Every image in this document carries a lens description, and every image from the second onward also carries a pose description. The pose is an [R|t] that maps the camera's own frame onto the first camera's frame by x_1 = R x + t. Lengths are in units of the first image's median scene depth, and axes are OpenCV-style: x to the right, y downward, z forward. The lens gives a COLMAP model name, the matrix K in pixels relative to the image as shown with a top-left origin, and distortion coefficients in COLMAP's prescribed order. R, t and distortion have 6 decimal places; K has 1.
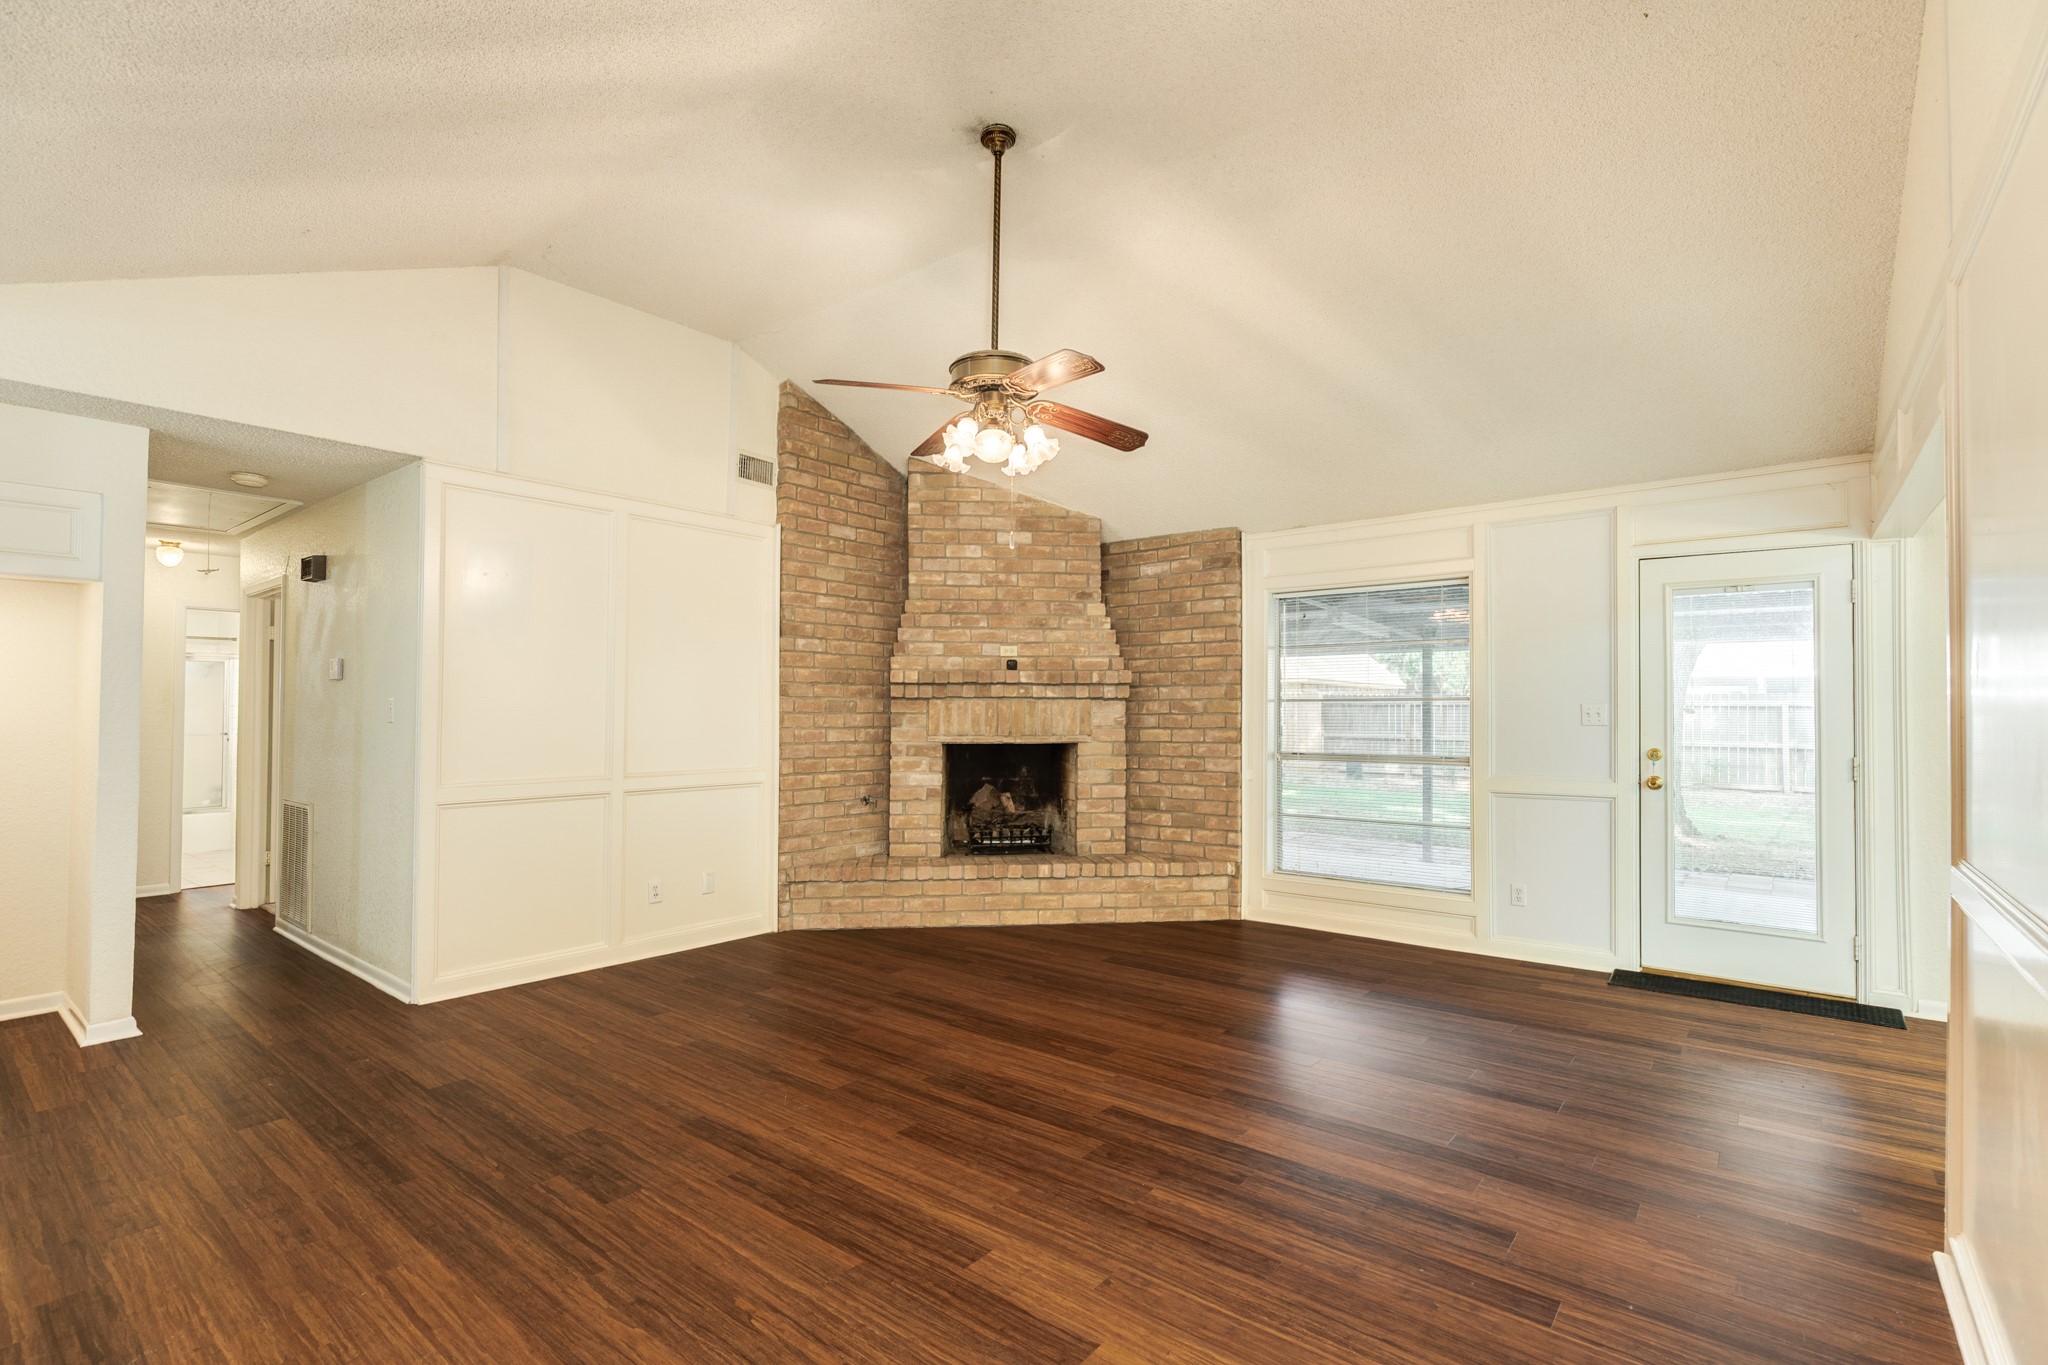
lens RADIAL K [[942.3, 0, 1024.0], [0, 942.3, 685.0], [0, 0, 1]] dist [-0.003201, 0.000752]
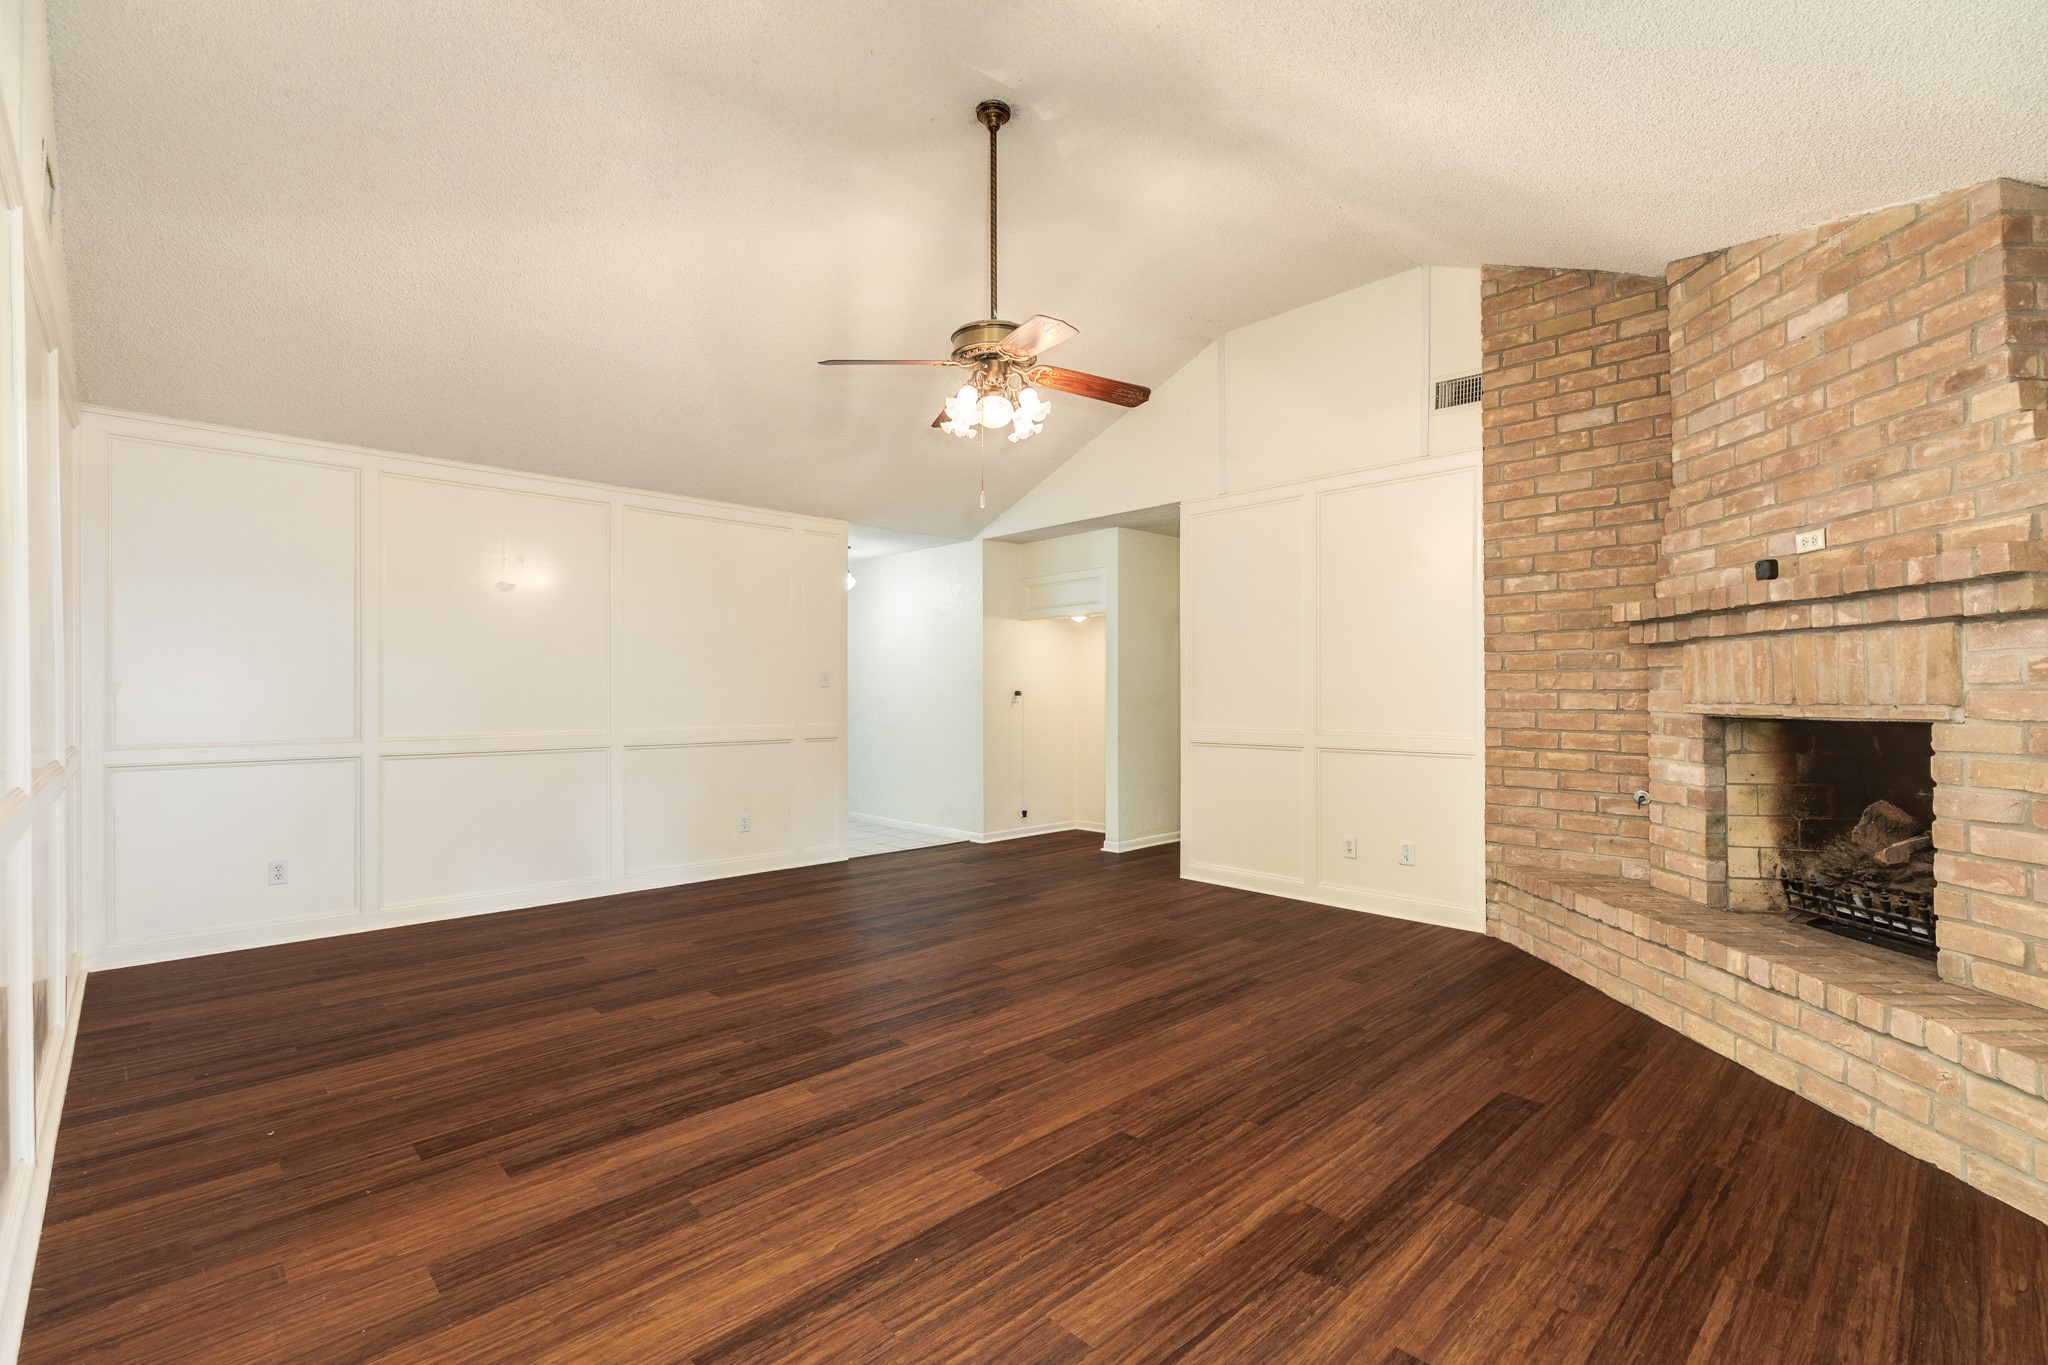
lens RADIAL K [[912.2, 0, 1022.8], [0, 912.2, 686.8], [0, 0, 1]] dist [0.003855, -0.001069]
pose [[-0.123543, -0.011464, -0.992273, 0.561063], [0.028405, 0.999483, -0.015084, 0.040984], [0.991933, -0.030049, -0.123154, 0.662921]]
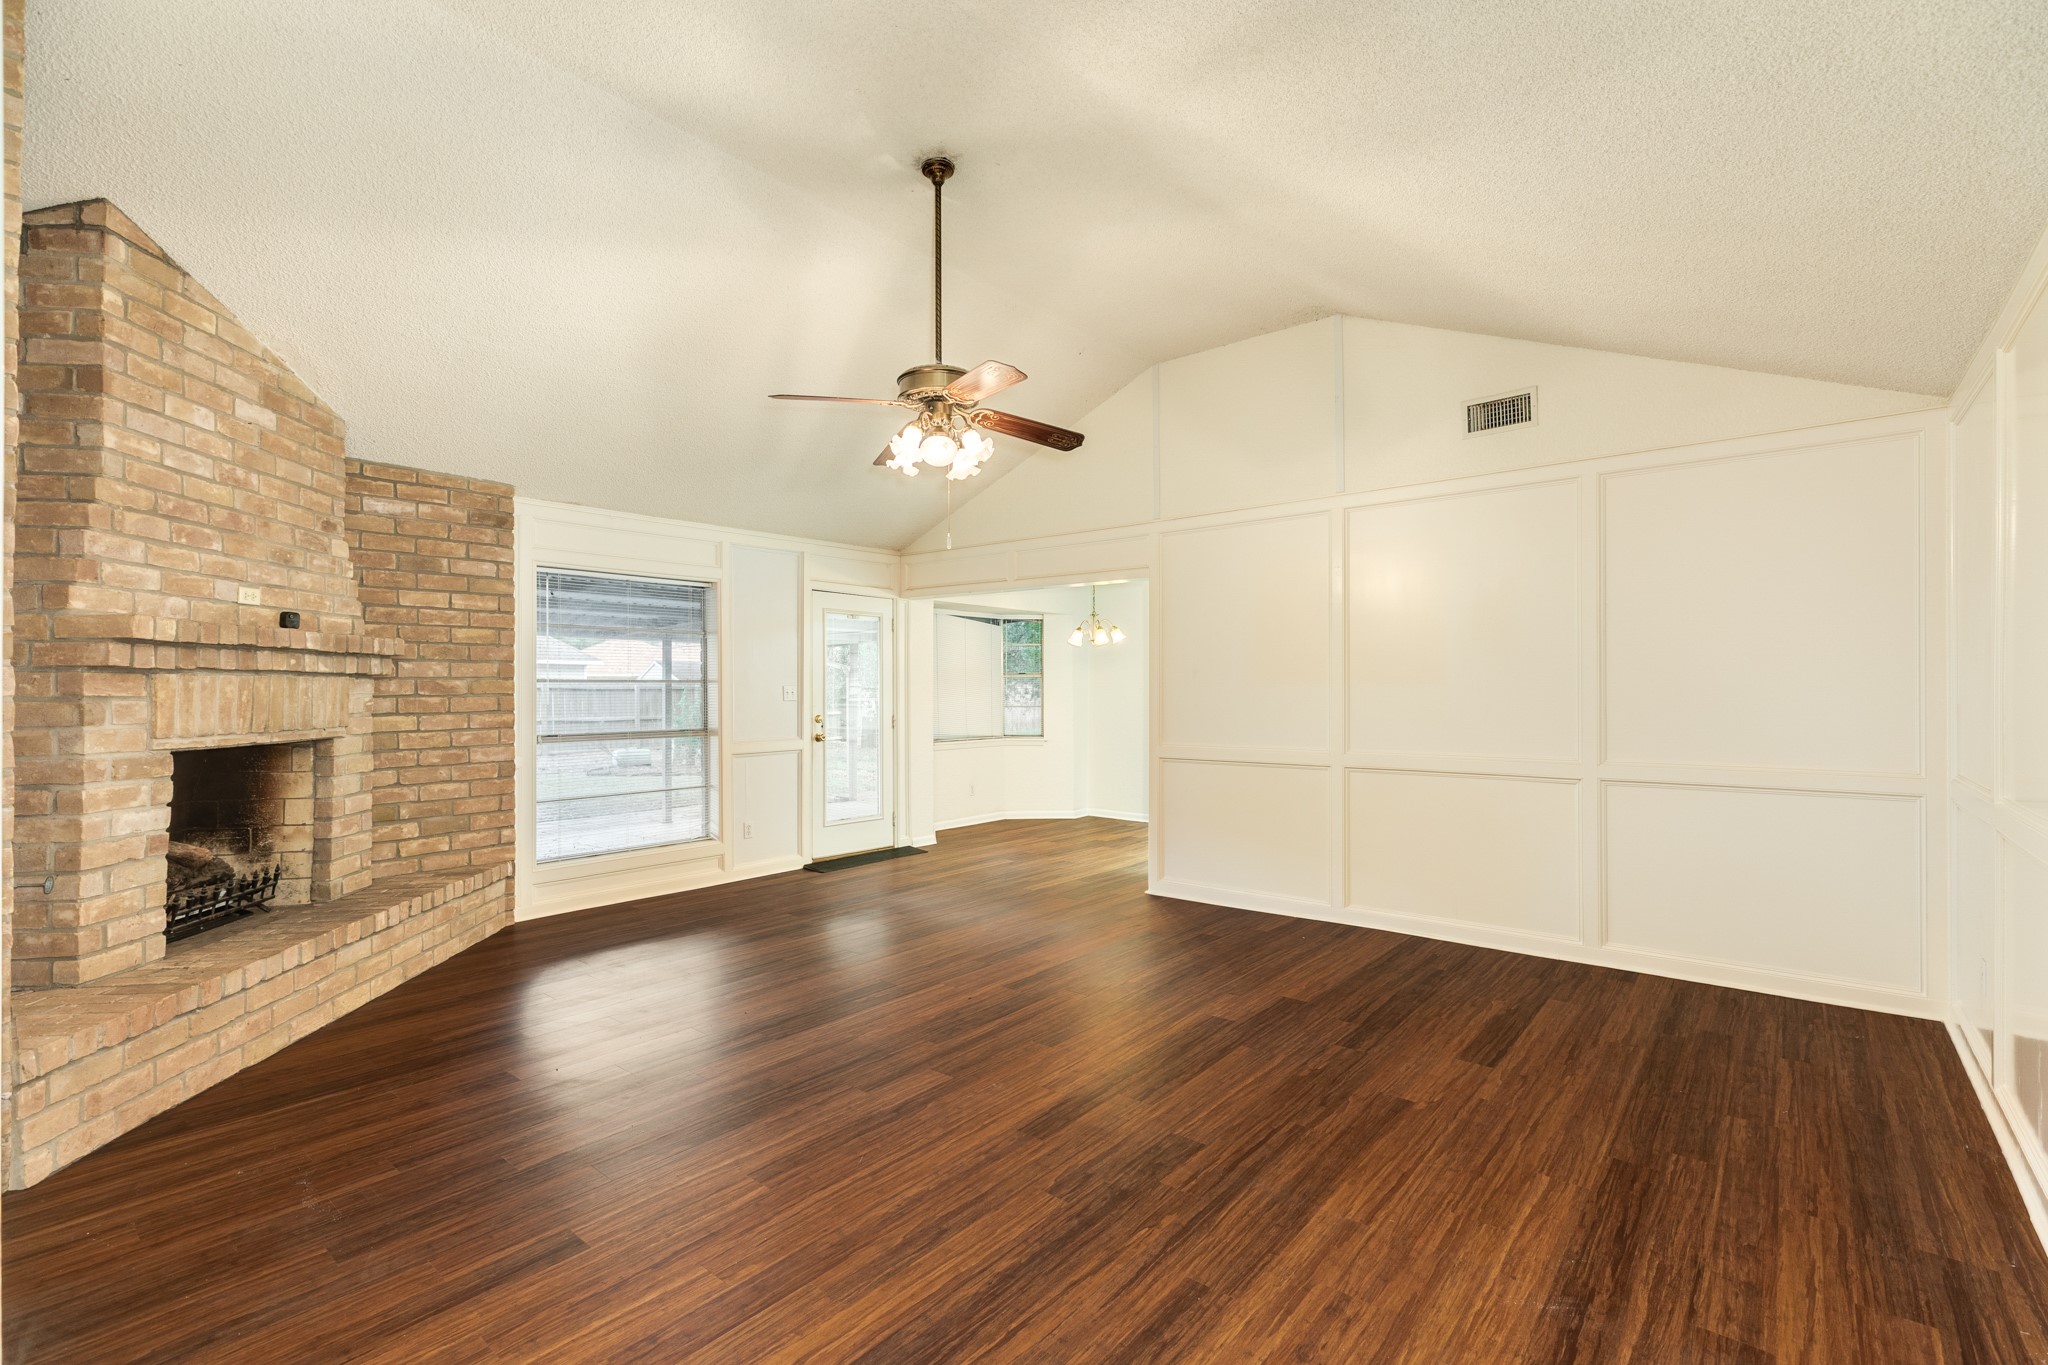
lens RADIAL K [[912.2, 0, 1014.7], [0, 912.2, 685.7], [0, 0, 1]] dist [0.003855, -0.001069]
pose [[0.027528, 0.004251, 0.999612, -0.631460], [-0.023764, 0.999711, -0.003597, 0.013606], [-0.999339, -0.023656, 0.027621, 0.505032]]
